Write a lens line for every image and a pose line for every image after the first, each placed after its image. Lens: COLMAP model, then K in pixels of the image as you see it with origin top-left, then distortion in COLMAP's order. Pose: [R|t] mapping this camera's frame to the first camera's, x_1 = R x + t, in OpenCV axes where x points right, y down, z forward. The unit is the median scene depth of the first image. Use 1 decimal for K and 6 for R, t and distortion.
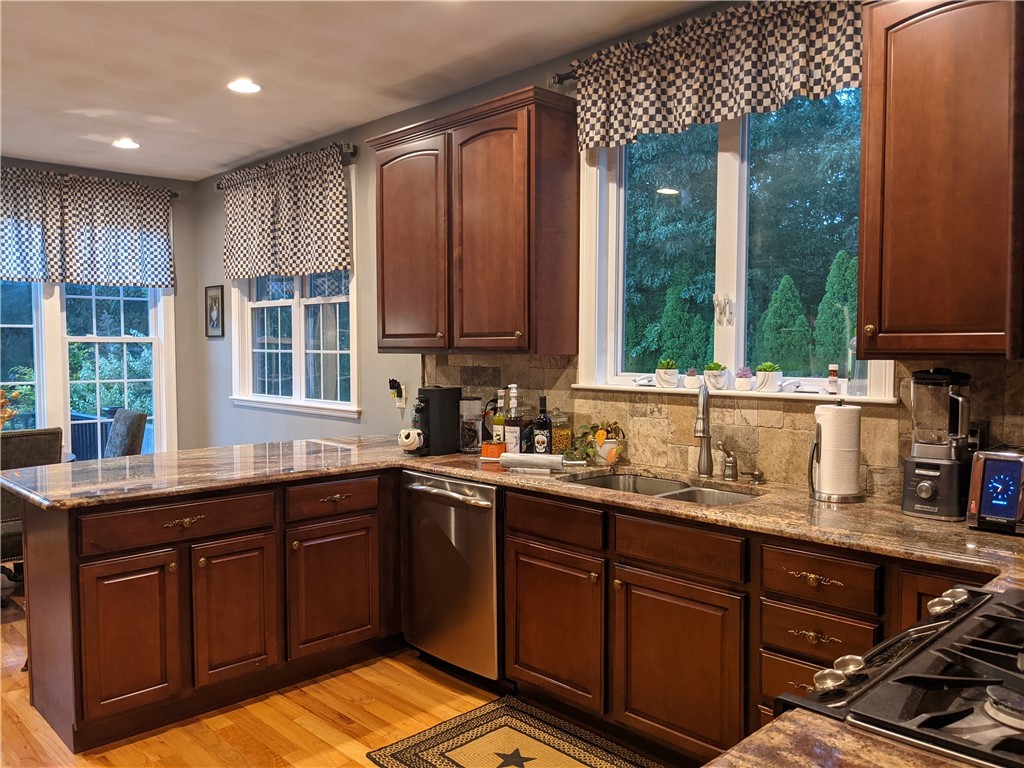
lens RADIAL K [[812.0, 0, 511.3], [0, 812.0, 386.3], [0, 0, 1]] dist [0.059821, -0.056028]
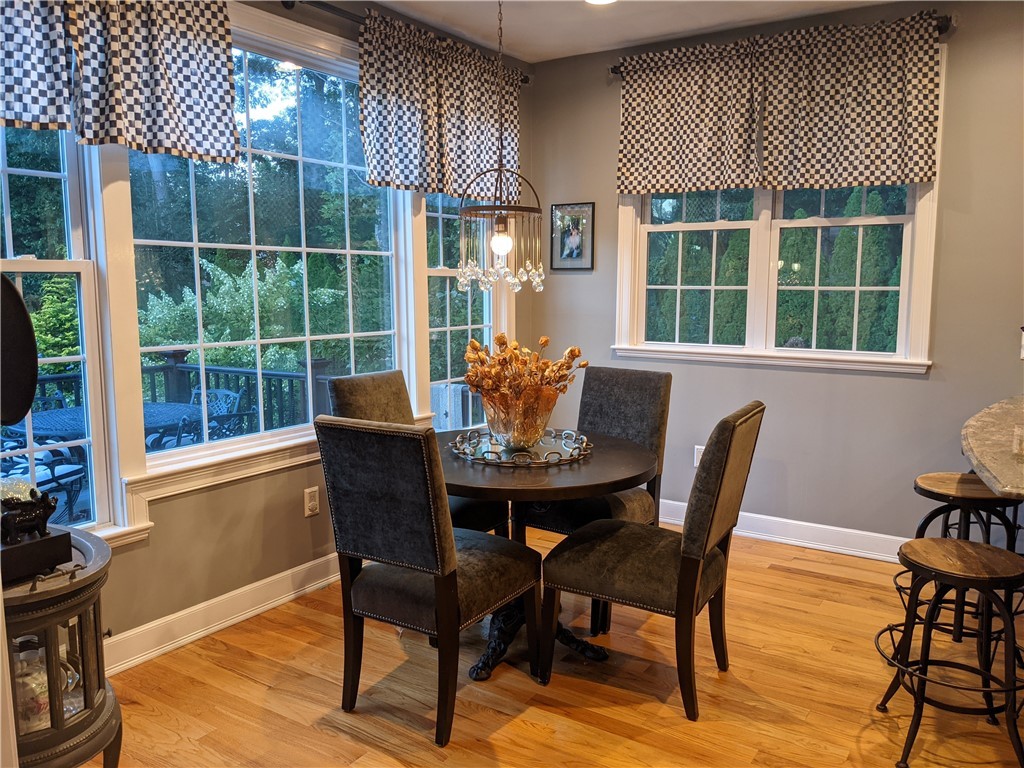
lens RADIAL K [[812.0, 0, 515.0], [0, 812.0, 383.2], [0, 0, 1]] dist [0.059821, -0.056028]
pose [[0.971864, -0.025013, 0.234211, -0.674925], [0.006229, 0.996727, 0.080599, -0.015730], [-0.235460, -0.076872, 0.968839, 0.279148]]
